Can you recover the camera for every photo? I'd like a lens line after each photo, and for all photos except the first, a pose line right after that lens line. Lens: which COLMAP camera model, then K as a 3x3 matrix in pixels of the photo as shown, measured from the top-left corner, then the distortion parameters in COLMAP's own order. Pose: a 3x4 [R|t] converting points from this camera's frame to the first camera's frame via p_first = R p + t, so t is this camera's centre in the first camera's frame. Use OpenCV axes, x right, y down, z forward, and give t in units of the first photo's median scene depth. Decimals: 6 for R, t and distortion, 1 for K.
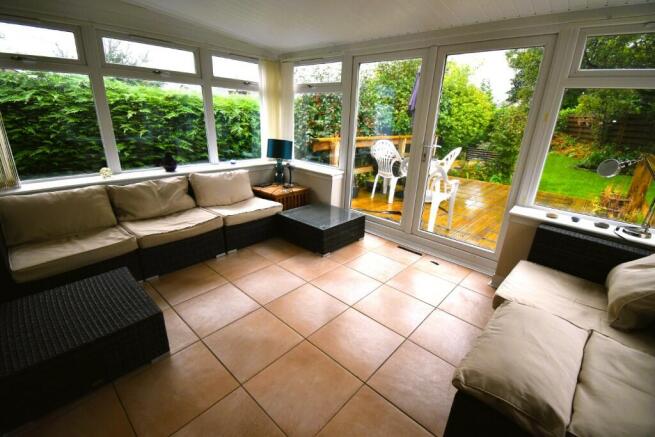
lens RADIAL K [[291.5, 0, 327.5], [0, 291.5, 218.5], [0, 0, 1]] dist [0.024316, -0.028969]
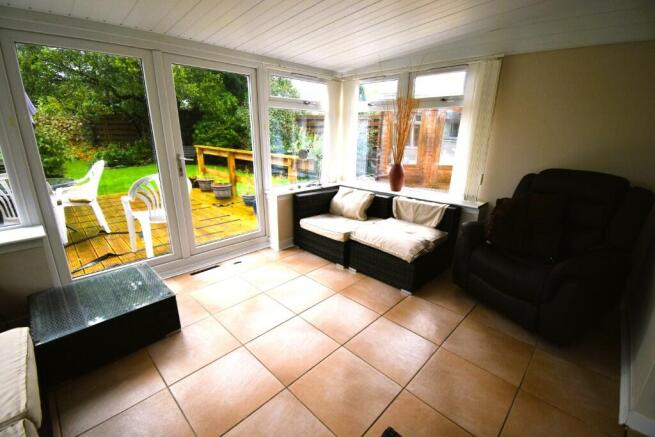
lens RADIAL K [[291.5, 0, 327.5], [0, 291.5, 218.5], [0, 0, 1]] dist [0.024316, -0.028969]
pose [[0.043420, -0.322379, 0.945615, -0.551111], [0.343733, 0.893542, 0.288843, -0.178887], [-0.938063, 0.312498, 0.149610, 0.480062]]
